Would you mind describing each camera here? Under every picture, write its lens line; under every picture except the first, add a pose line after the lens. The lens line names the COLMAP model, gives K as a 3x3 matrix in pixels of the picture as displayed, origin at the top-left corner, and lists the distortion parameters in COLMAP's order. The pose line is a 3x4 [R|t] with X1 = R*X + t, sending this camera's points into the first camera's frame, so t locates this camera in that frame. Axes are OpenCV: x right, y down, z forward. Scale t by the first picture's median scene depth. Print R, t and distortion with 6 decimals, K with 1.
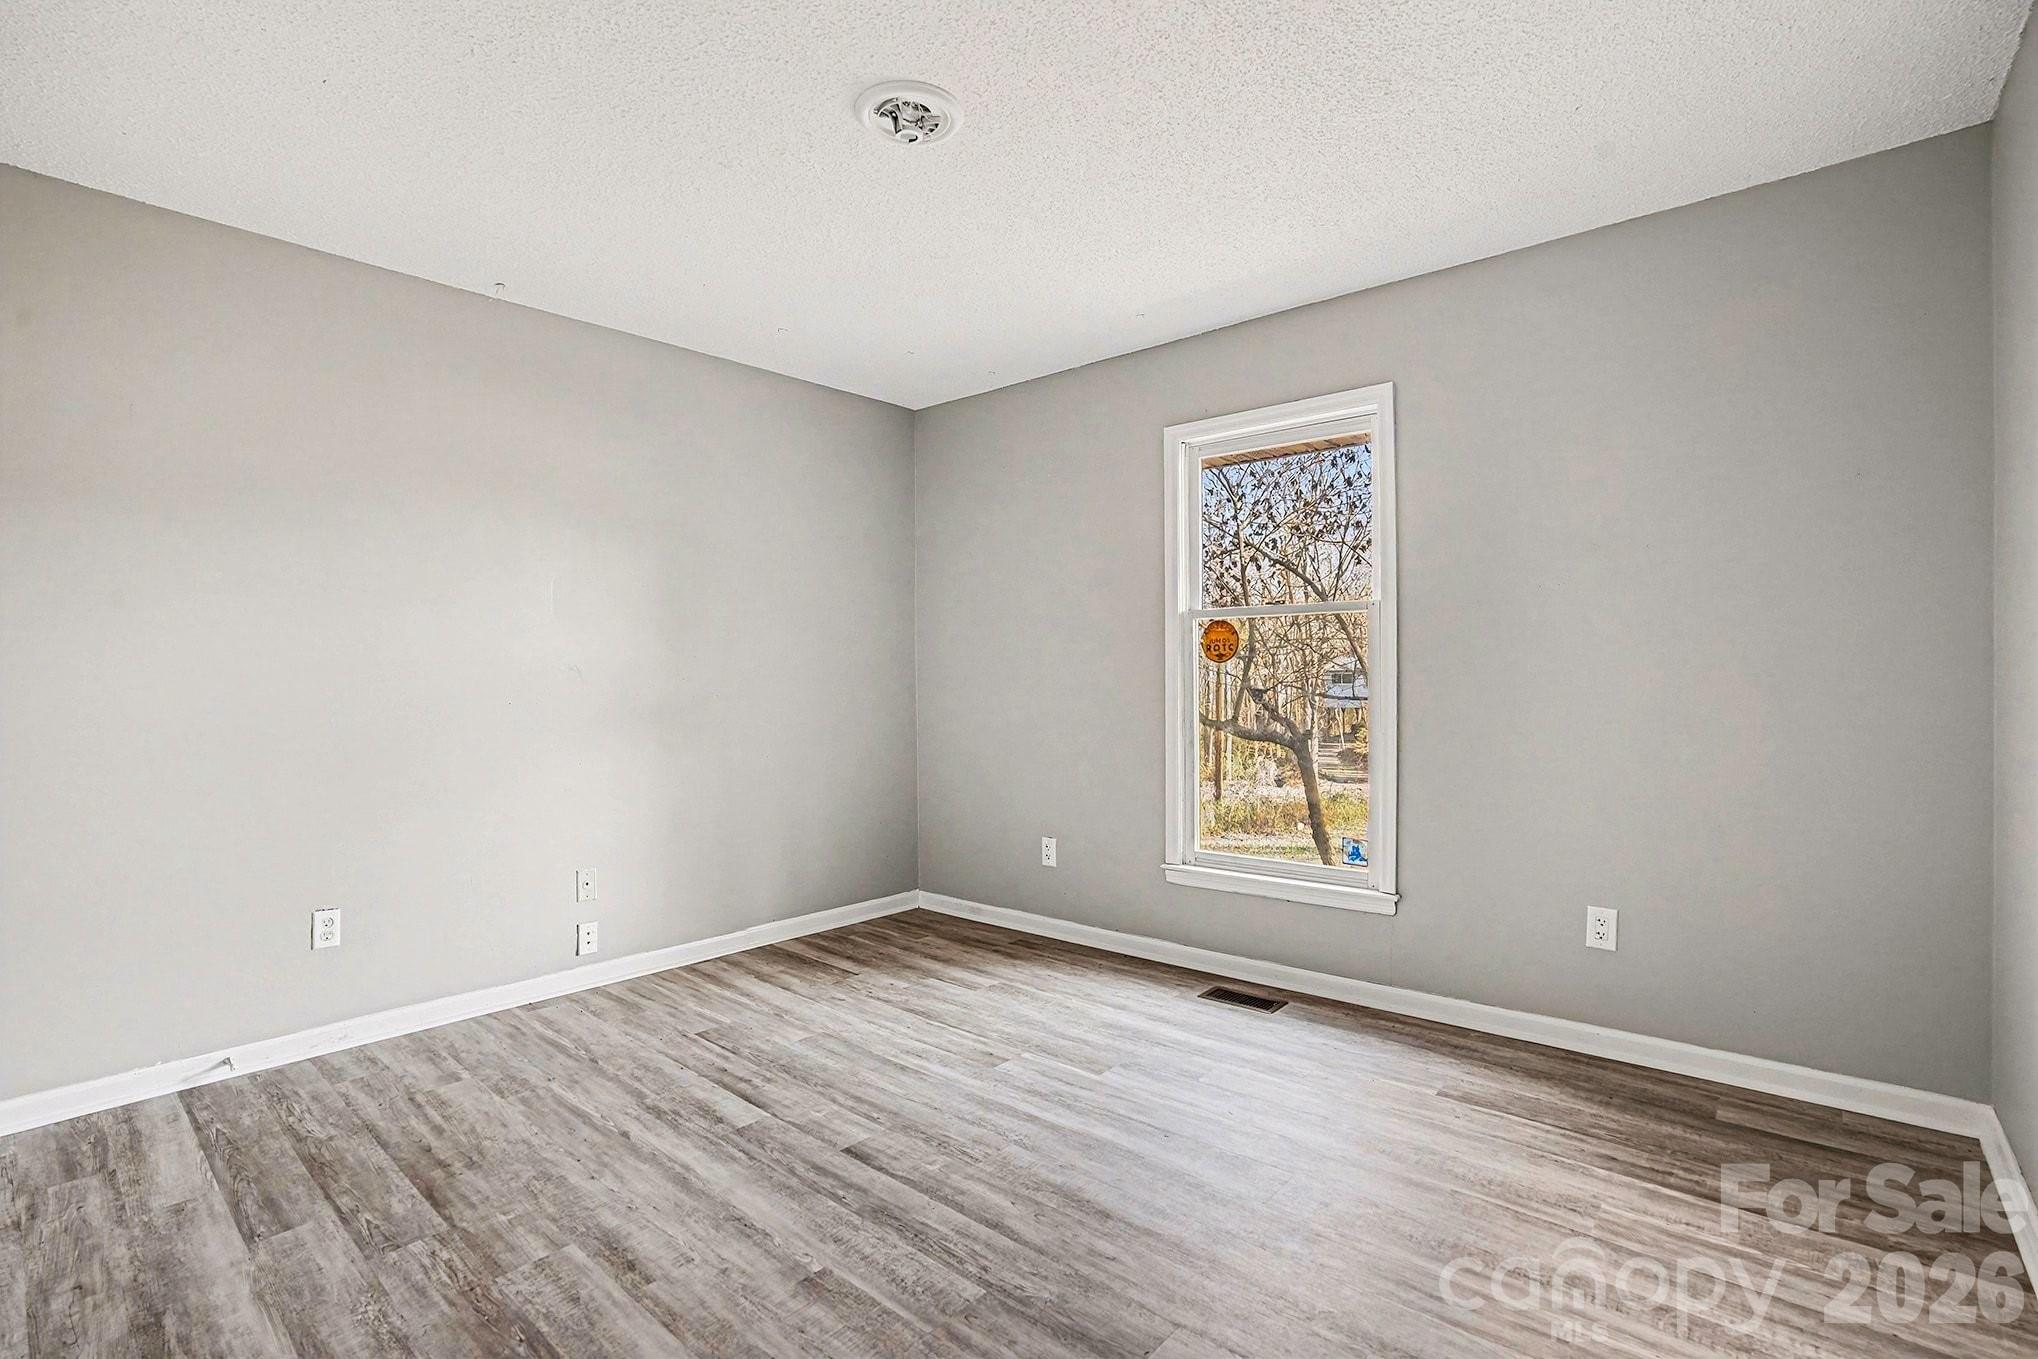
lens RADIAL K [[950.8, 0, 1037.9], [0, 950.8, 682.7], [0, 0, 1]] dist [-0.065172, 0.024360]
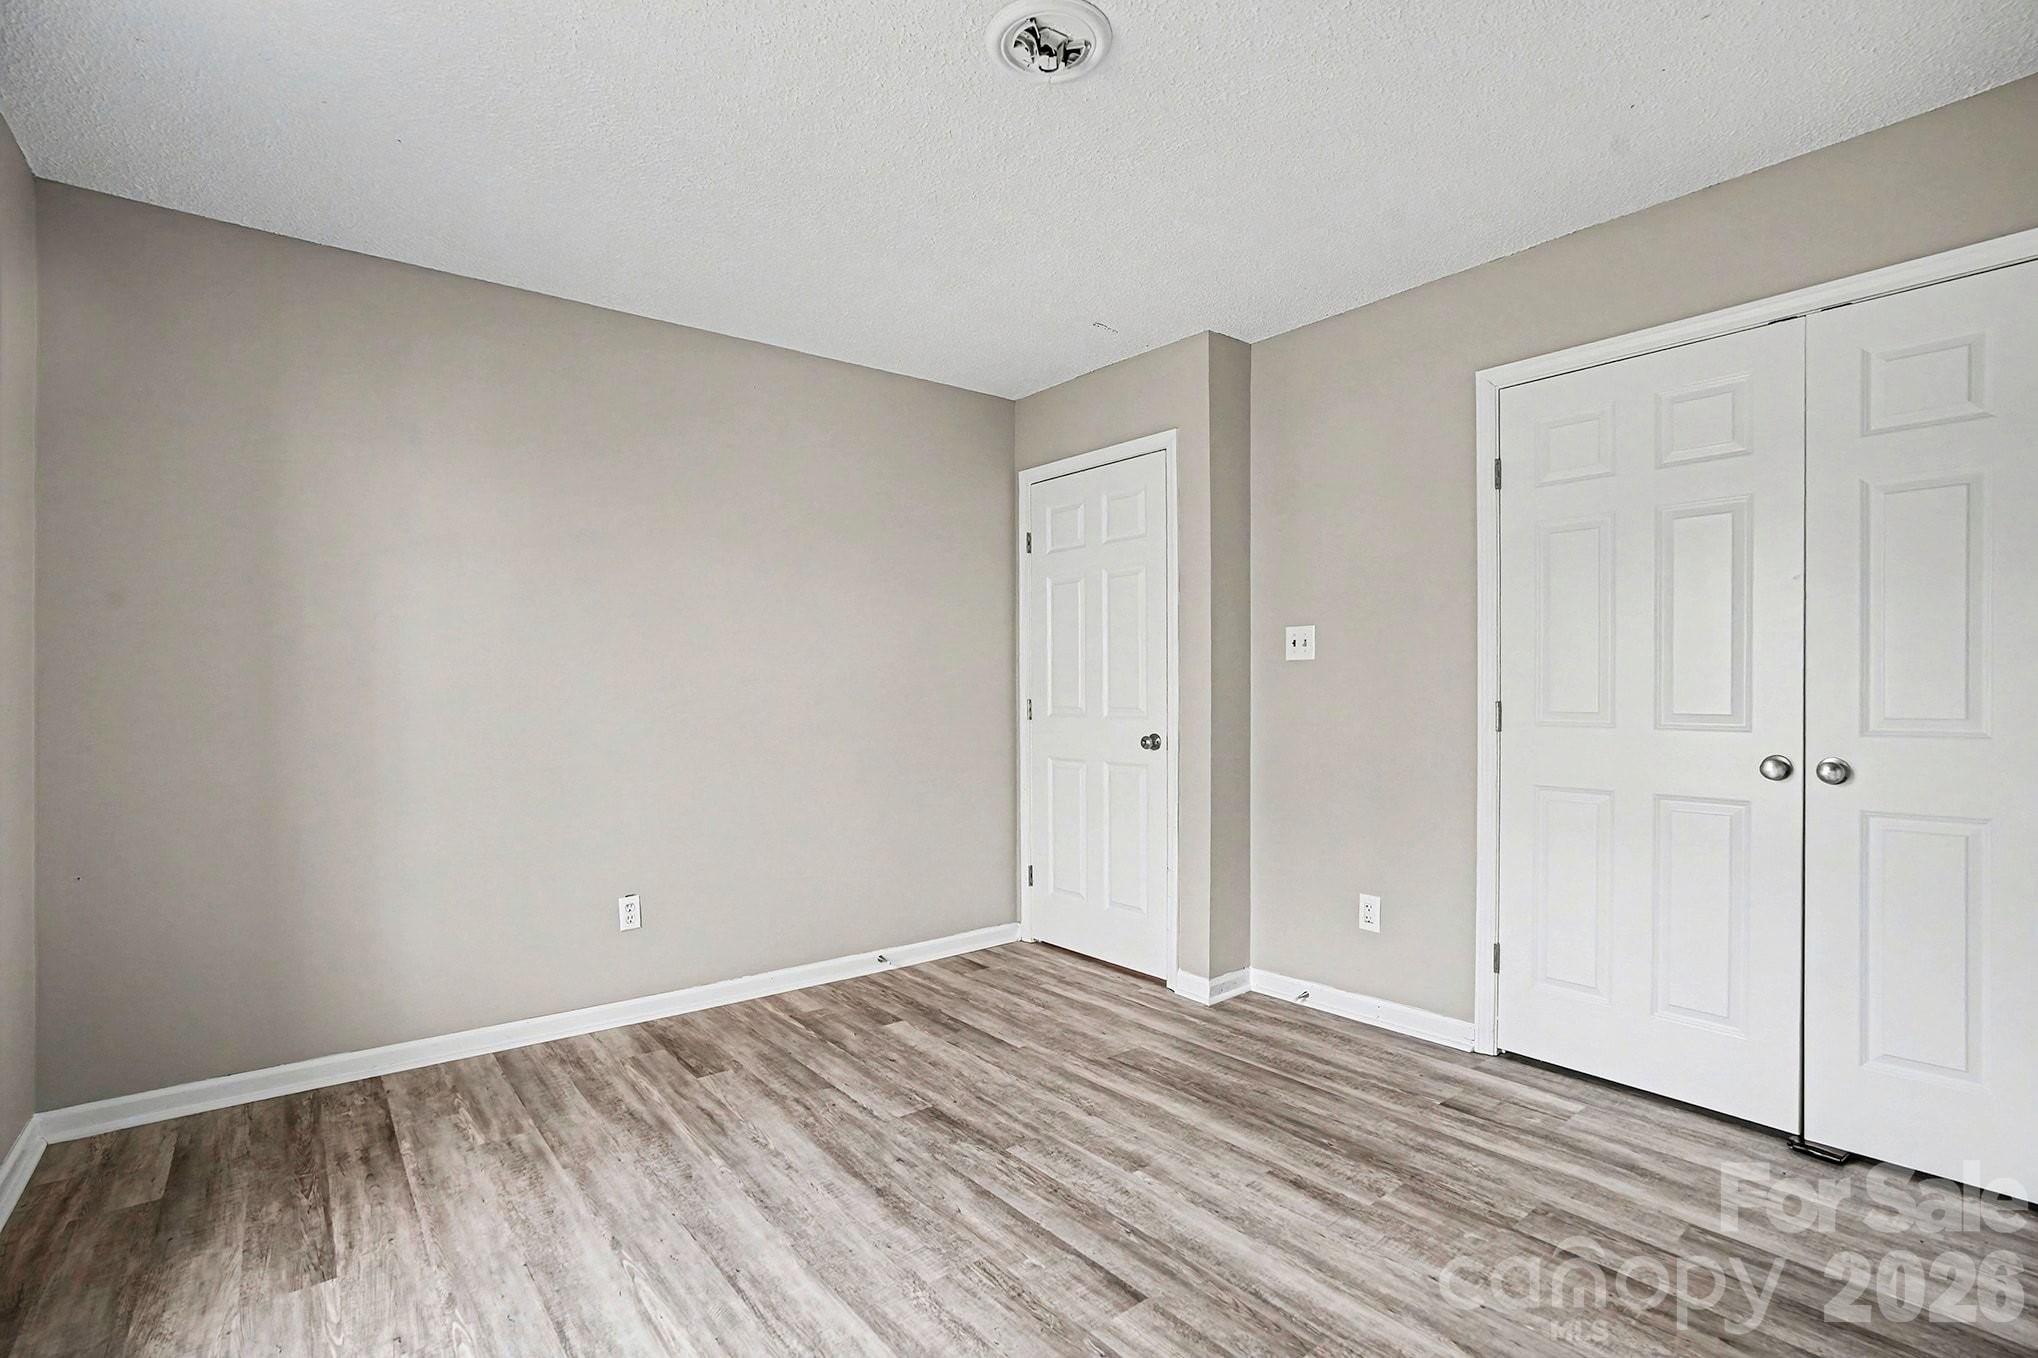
lens RADIAL K [[950.8, 0, 1037.9], [0, 950.8, 682.2], [0, 0, 1]] dist [-0.065172, 0.024360]
pose [[-0.984916, 0.013382, 0.172517, -0.285130], [0.014214, 0.999893, 0.003584, -0.016121], [-0.172451, 0.005982, -0.985000, 1.926758]]
